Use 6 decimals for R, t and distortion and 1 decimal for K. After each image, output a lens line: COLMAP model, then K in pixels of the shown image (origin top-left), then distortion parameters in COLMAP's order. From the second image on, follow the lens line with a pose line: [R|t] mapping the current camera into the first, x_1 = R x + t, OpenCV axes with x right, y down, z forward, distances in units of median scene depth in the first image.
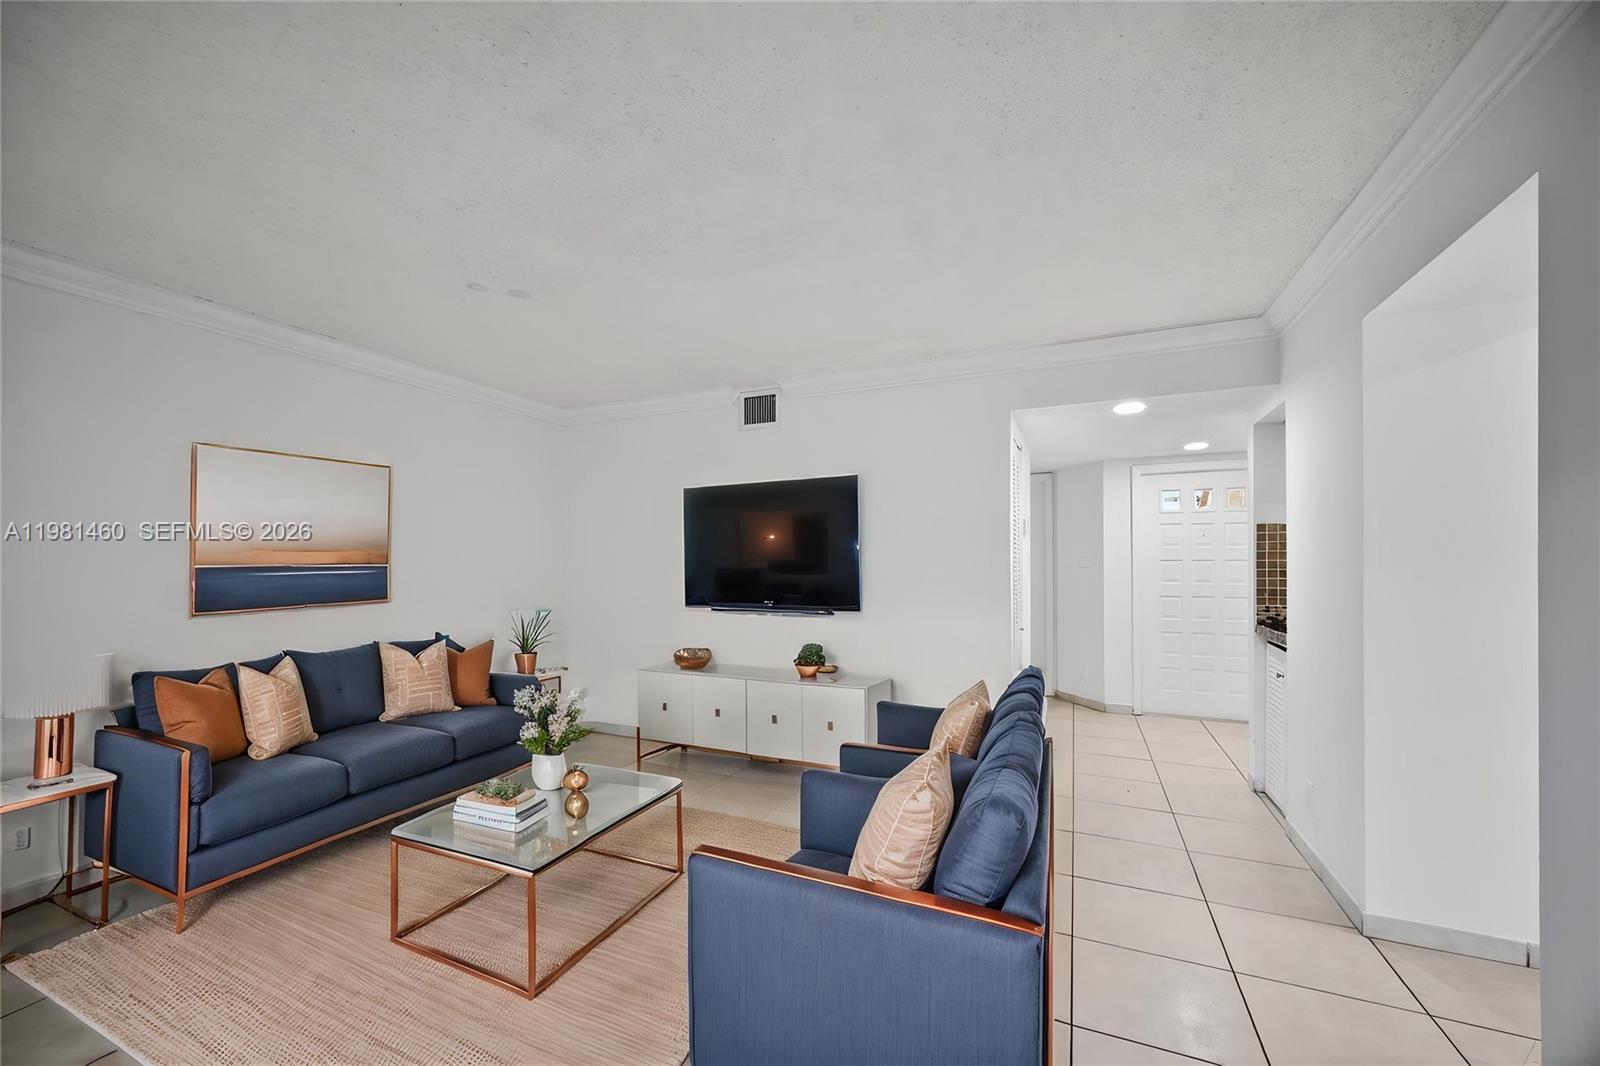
lens RADIAL K [[636.0, 0, 796.2], [0, 636.0, 543.1], [0, 0, 1]] dist [-0.001660, 0.000116]
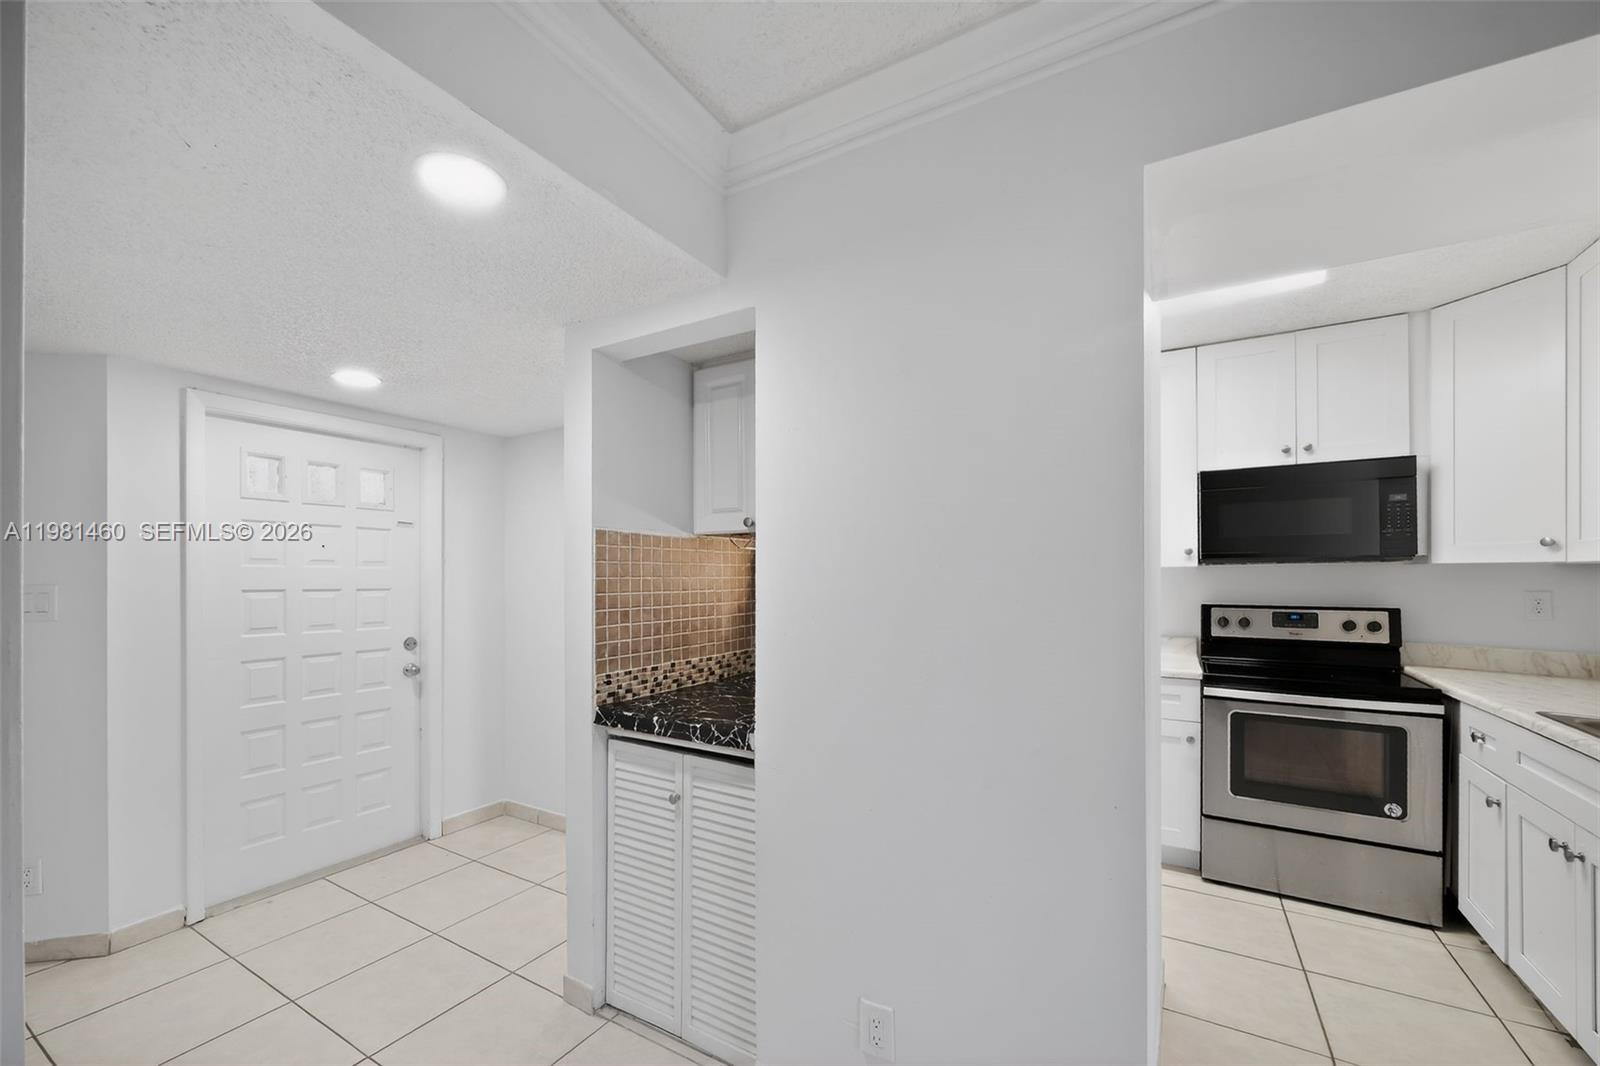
lens RADIAL K [[636.0, 0, 787.8], [0, 636.0, 575.1], [0, 0, 1]] dist [-0.001660, 0.000116]
pose [[0.125347, 0.003702, 0.992106, 0.190133], [-0.025196, 0.999682, -0.000547, 0.005575], [-0.991793, -0.024928, 0.125401, 0.765092]]
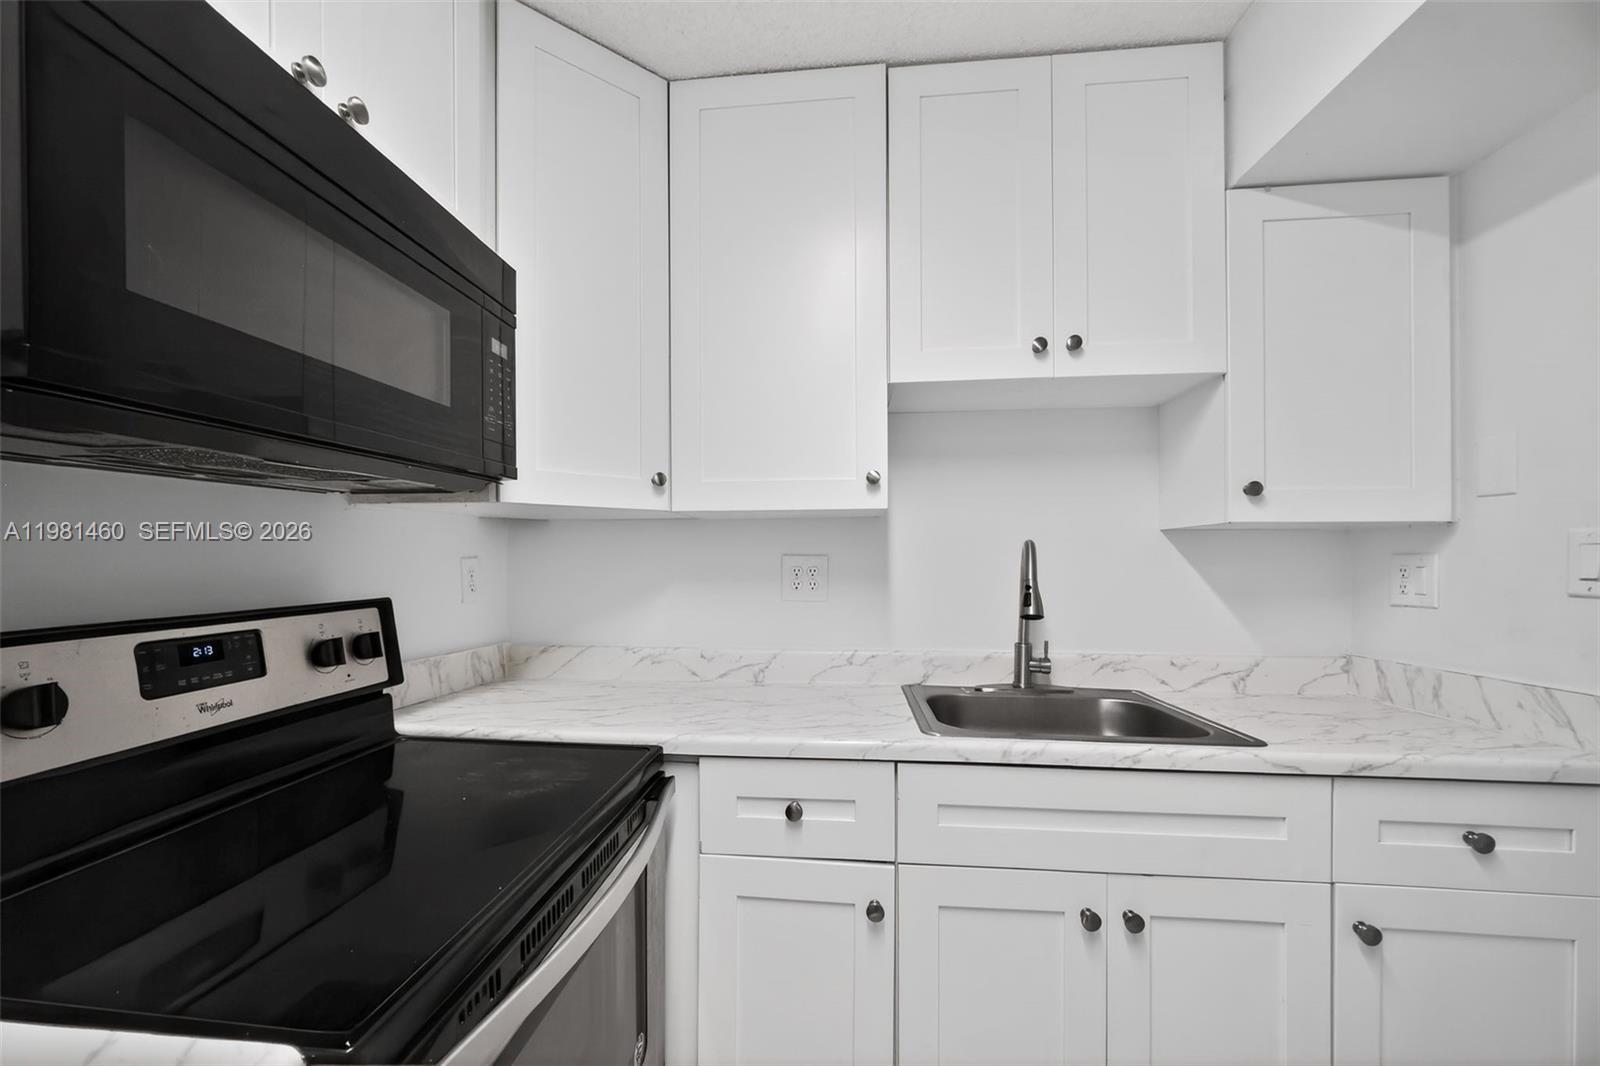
lens RADIAL K [[636.0, 0, 789.9], [0, 636.0, 555.3], [0, 0, 1]] dist [-0.001660, 0.000116]
pose [[-0.949820, 0.005779, -0.312743, 1.009000], [0.013410, 0.999662, -0.022255, 0.014747], [0.312509, -0.025332, -0.949577, 0.503035]]
